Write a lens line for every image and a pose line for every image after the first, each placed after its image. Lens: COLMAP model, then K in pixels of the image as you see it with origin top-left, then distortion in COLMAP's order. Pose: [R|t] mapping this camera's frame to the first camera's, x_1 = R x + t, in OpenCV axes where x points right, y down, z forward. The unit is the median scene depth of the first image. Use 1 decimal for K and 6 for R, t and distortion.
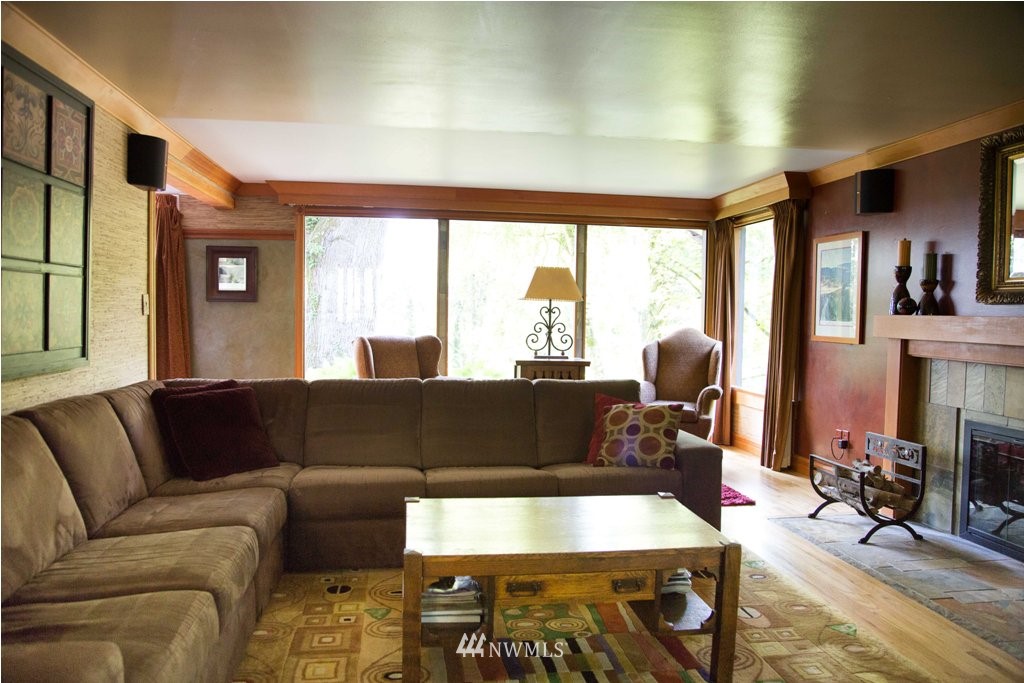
lens RADIAL K [[725.9, 0, 512.5], [0, 725.9, 340.5], [0, 0, 1]] dist [-0.004526, -0.000074]
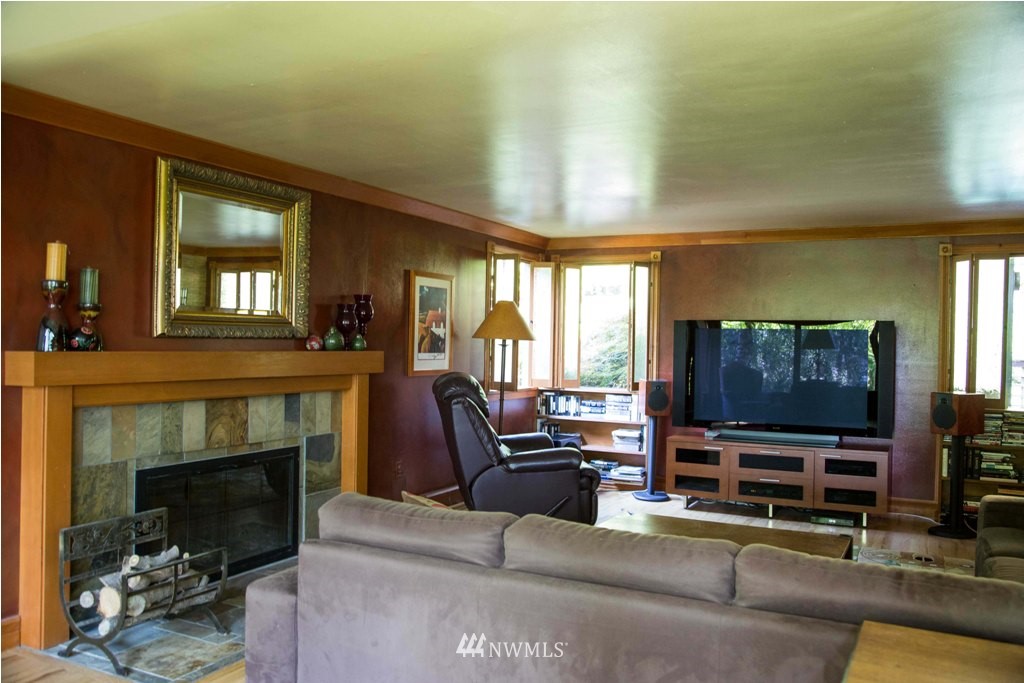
lens RADIAL K [[813.6, 0, 512.5], [0, 813.6, 343.0], [0, 0, 1]] dist [-0.001400, 0.004613]
pose [[-0.805932, -0.014683, 0.591826, -0.301007], [0.008320, 0.999313, 0.036122, -0.073025], [-0.591950, 0.034036, -0.805256, 1.504923]]
